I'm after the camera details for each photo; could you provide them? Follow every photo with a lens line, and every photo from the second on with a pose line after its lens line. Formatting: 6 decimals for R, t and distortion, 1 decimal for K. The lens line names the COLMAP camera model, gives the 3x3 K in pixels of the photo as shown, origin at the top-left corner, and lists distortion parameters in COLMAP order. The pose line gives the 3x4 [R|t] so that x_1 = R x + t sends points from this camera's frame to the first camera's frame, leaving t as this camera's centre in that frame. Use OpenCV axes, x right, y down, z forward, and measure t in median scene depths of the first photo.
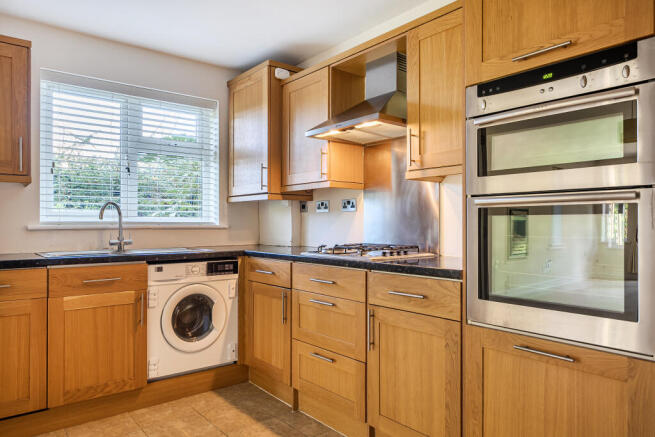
lens RADIAL K [[439.6, 0, 328.8], [0, 439.6, 220.2], [0, 0, 1]] dist [0.001909, 0.000393]
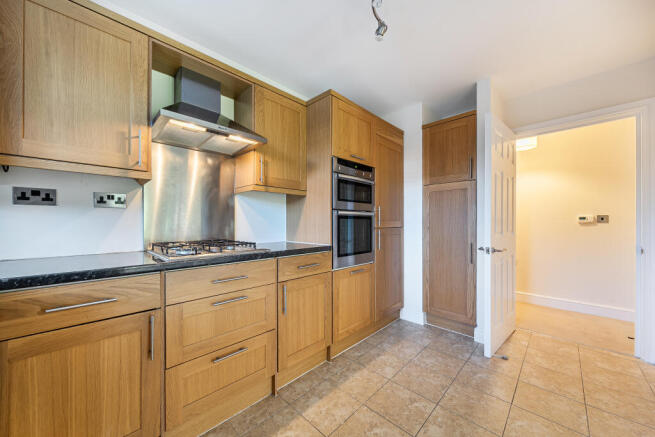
lens RADIAL K [[242.1, 0, 326.7], [0, 242.1, 221.4], [0, 0, 1]] dist [-0.002100, -0.000233]
pose [[-0.097714, 0.004663, 0.995204, -0.599299], [-0.007844, 0.999954, -0.005455, 0.006476], [-0.995184, -0.008339, -0.097672, 0.844381]]
